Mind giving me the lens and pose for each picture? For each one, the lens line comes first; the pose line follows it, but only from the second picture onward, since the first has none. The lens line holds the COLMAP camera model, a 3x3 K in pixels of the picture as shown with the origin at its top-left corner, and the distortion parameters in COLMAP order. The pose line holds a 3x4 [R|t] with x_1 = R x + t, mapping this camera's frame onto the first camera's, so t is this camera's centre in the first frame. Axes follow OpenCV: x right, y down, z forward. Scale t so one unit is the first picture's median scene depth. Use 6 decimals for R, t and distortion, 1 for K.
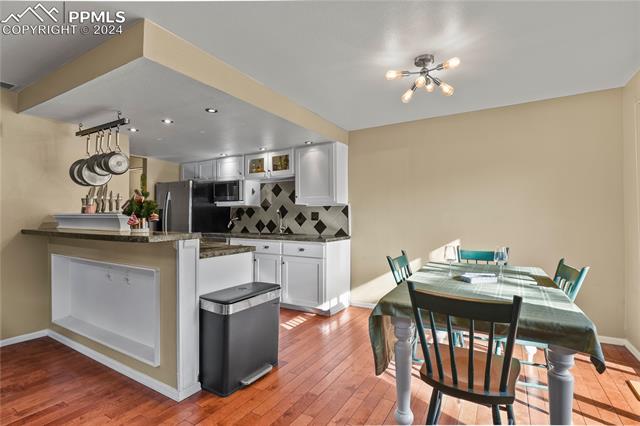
lens RADIAL K [[313.3, 0, 317.1], [0, 313.3, 213.9], [0, 0, 1]] dist [-0.017015, -0.006168]
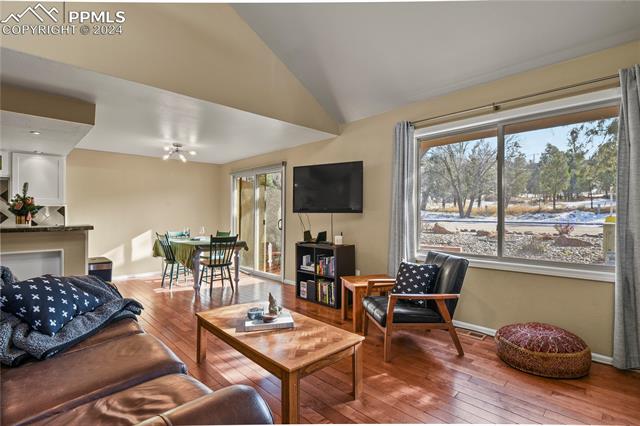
lens RADIAL K [[313.3, 0, 317.1], [0, 313.3, 213.9], [0, 0, 1]] dist [-0.017015, -0.006168]
pose [[0.270432, 0.005354, 0.962724, -0.813682], [-0.008736, 0.999957, -0.003107, -0.001692], [-0.962699, -0.007570, 0.270467, -0.304775]]
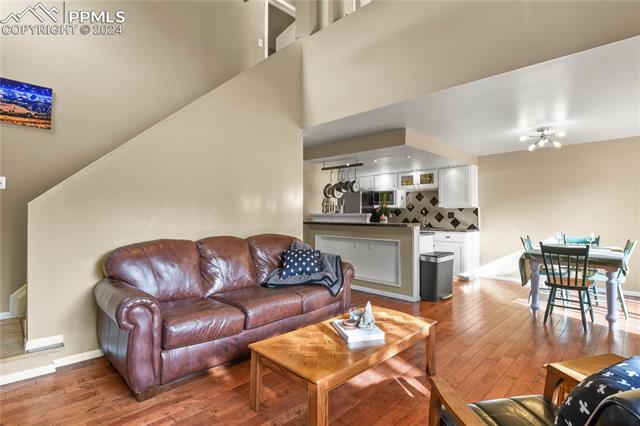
lens RADIAL K [[313.3, 0, 317.1], [0, 313.3, 213.9], [0, 0, 1]] dist [-0.017015, -0.006168]
pose [[0.966981, 0.004257, -0.254812, -0.252153], [-0.002949, 0.999980, 0.005513, -0.005346], [0.254830, -0.004580, 0.966975, -0.579612]]
